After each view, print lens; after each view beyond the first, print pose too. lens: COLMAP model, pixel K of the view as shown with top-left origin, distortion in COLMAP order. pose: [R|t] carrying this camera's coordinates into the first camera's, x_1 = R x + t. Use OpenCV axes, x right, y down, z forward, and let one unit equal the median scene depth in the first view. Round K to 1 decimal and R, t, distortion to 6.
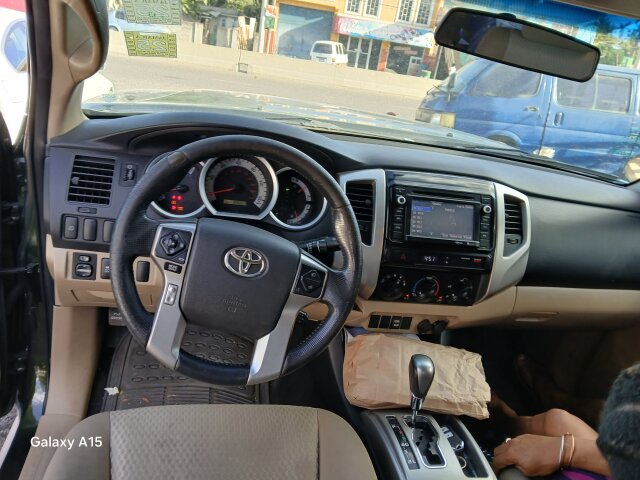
lens RADIAL K [[484.6, 0, 320.4], [0, 484.6, 240.5], [0, 0, 1]] dist [0.055122, 0.000370]
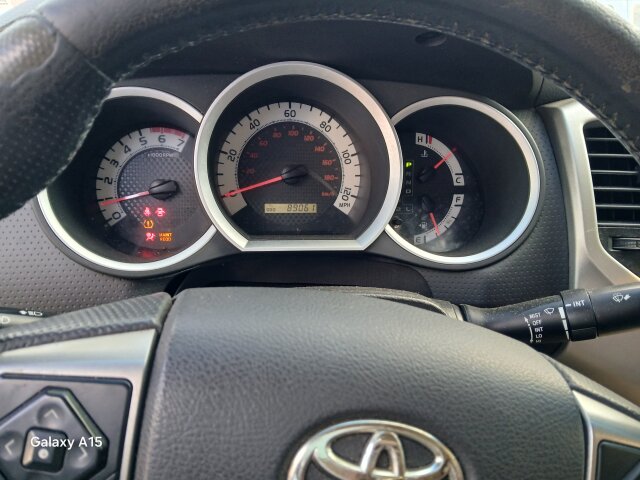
lens RADIAL K [[484.6, 0, 319.7], [0, 484.6, 240.3], [0, 0, 1]] dist [0.055122, 0.000370]
pose [[0.990151, -0.097466, -0.100507, -0.113675], [0.099476, 0.994924, 0.015166, -0.056103], [0.098519, -0.025015, 0.994821, 0.595018]]
